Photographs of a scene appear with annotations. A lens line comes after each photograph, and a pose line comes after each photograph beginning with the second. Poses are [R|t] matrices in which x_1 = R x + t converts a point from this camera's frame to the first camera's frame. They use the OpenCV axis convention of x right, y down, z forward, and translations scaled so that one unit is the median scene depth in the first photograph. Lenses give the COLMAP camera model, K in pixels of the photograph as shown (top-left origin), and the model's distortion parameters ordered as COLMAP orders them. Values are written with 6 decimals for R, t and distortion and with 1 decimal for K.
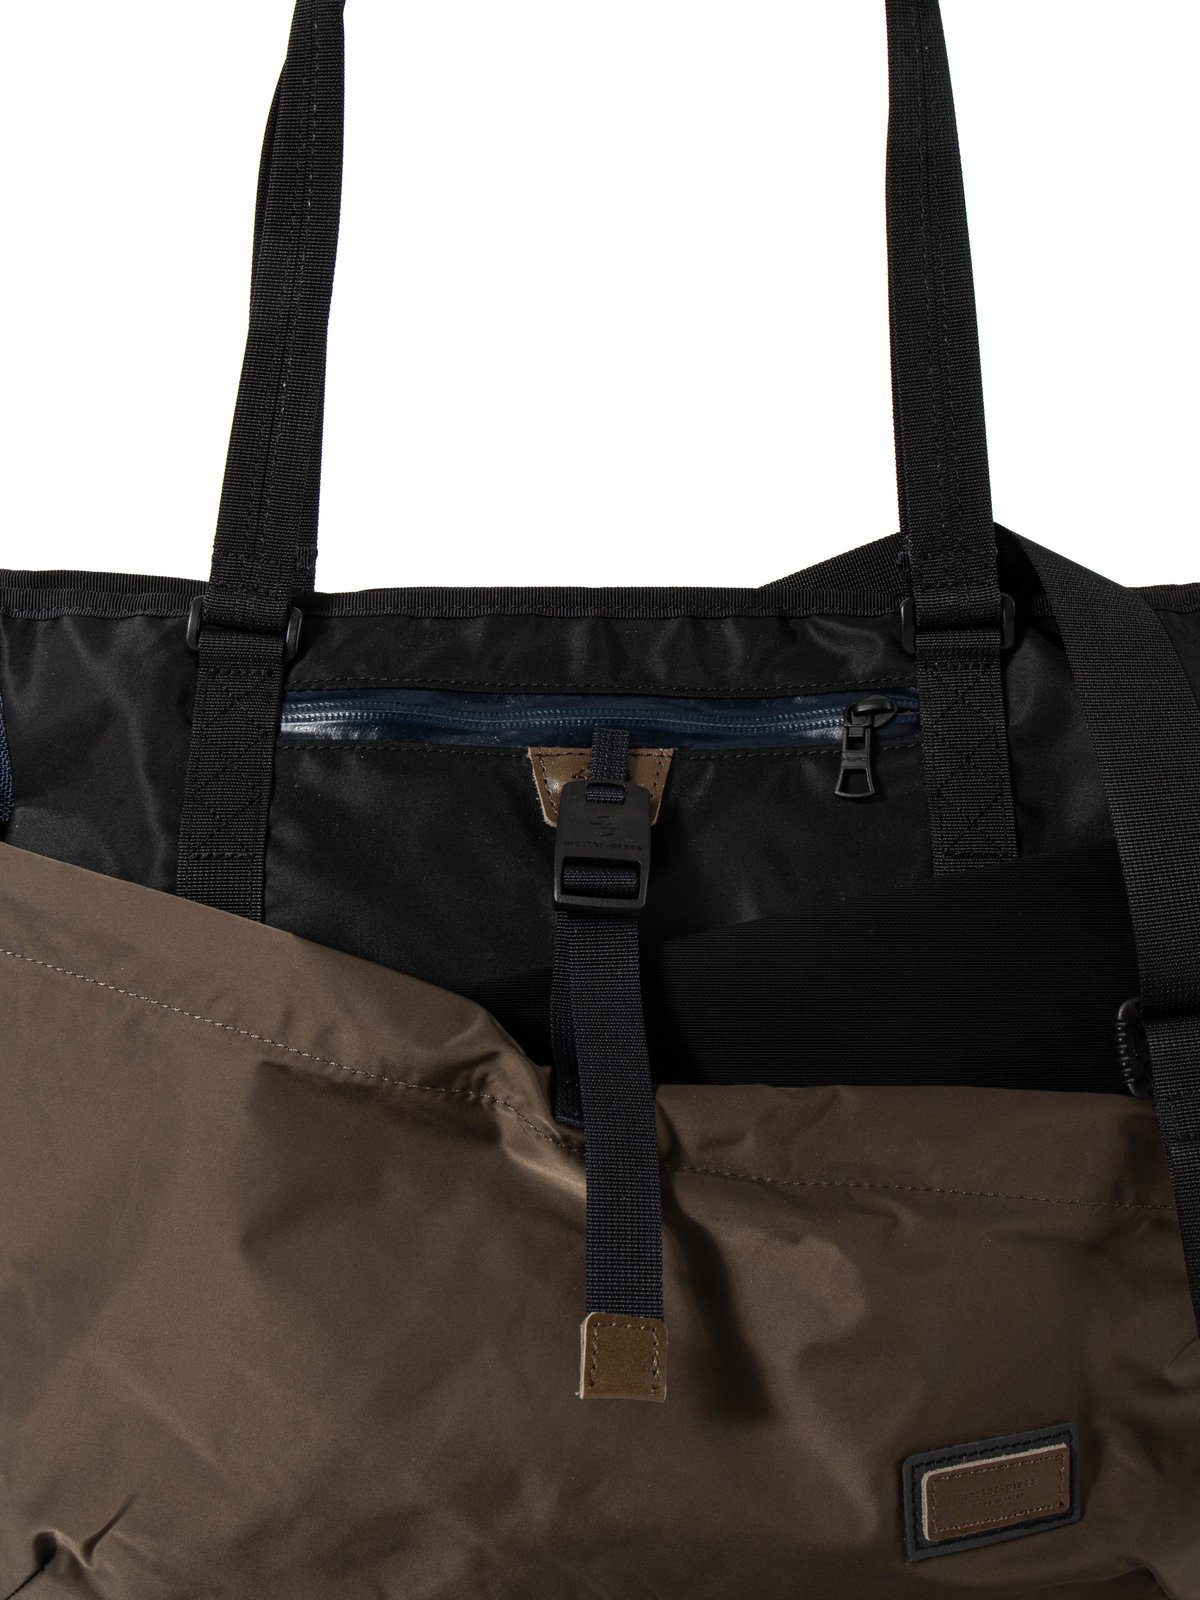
lens RADIAL K [[1678.1, 0, 648.4], [0, 1678.1, 801.0], [0, 0, 1]] dist [-0.179882, 0.188526]
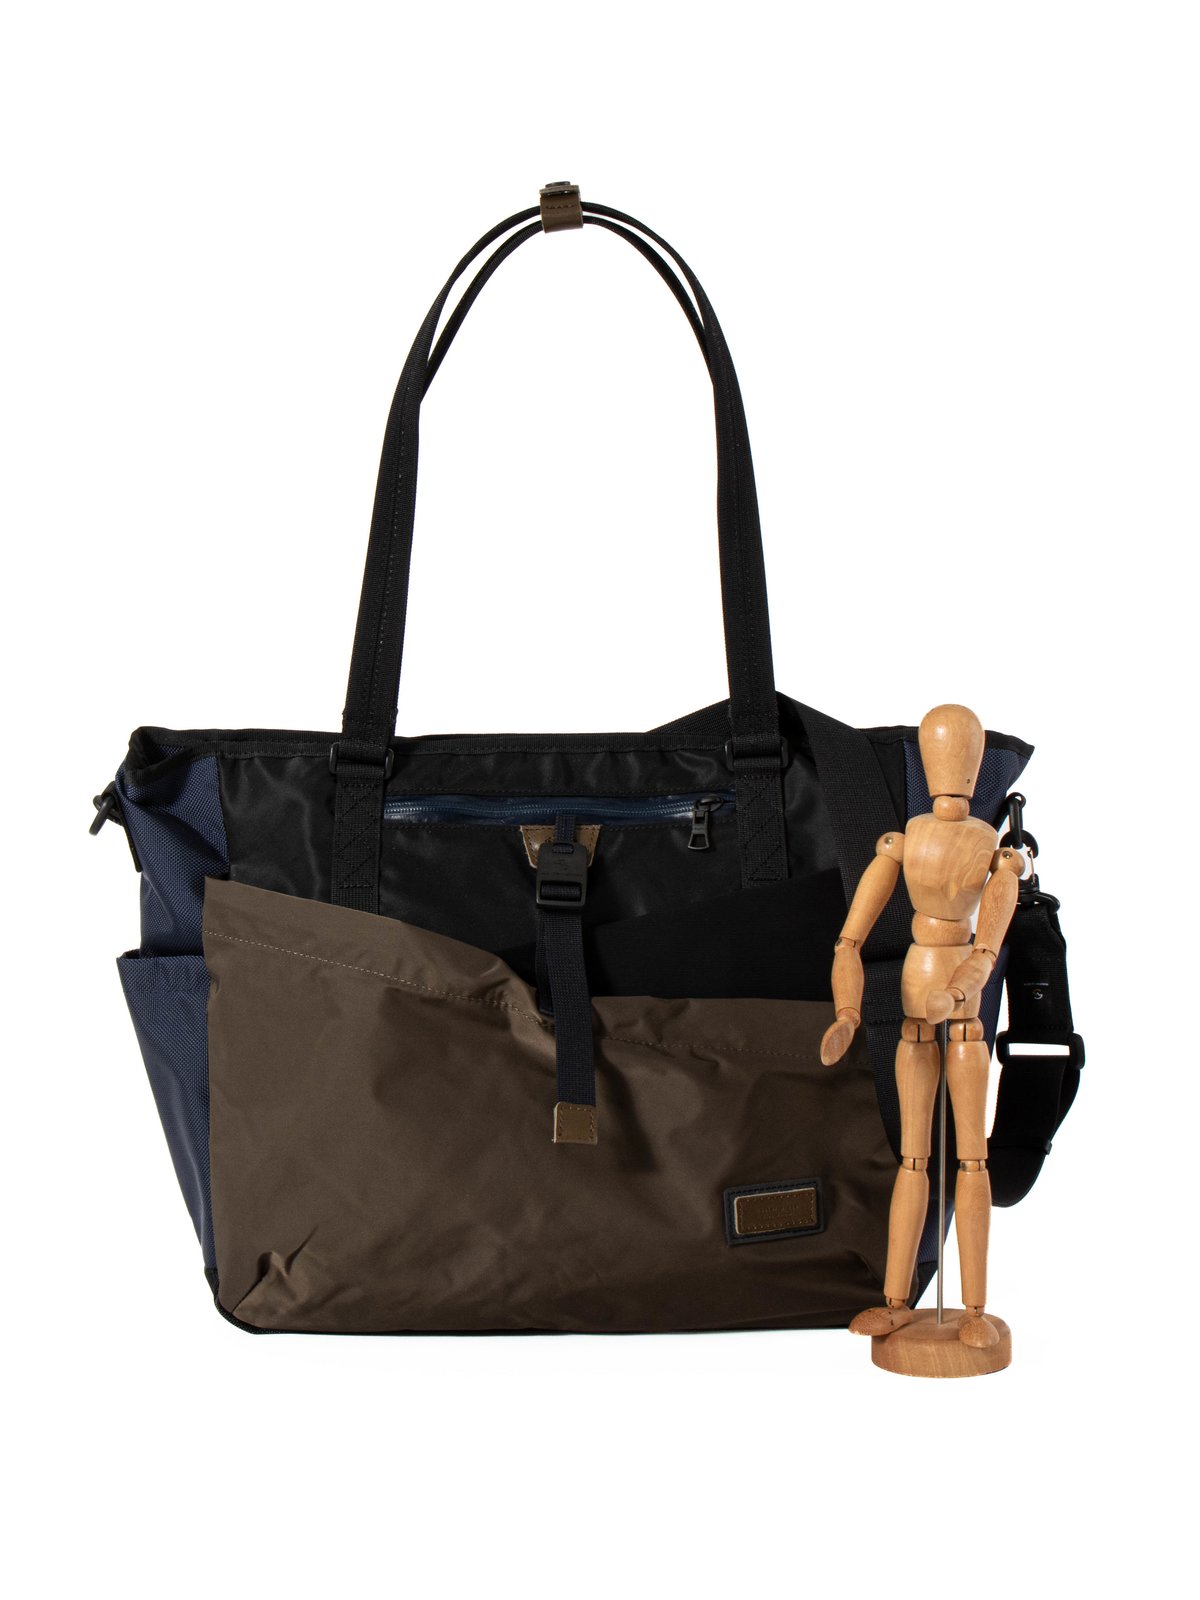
lens RADIAL K [[1721.6, 0, 600.0], [0, 1721.6, 800.0], [0, 0, 1]] dist [-0.680172, 0.003729]
pose [[0.999855, -0.014940, -0.008209, 0.030252], [0.014314, 0.997326, -0.071666, 0.075232], [0.009258, 0.071539, 0.997395, -0.859127]]
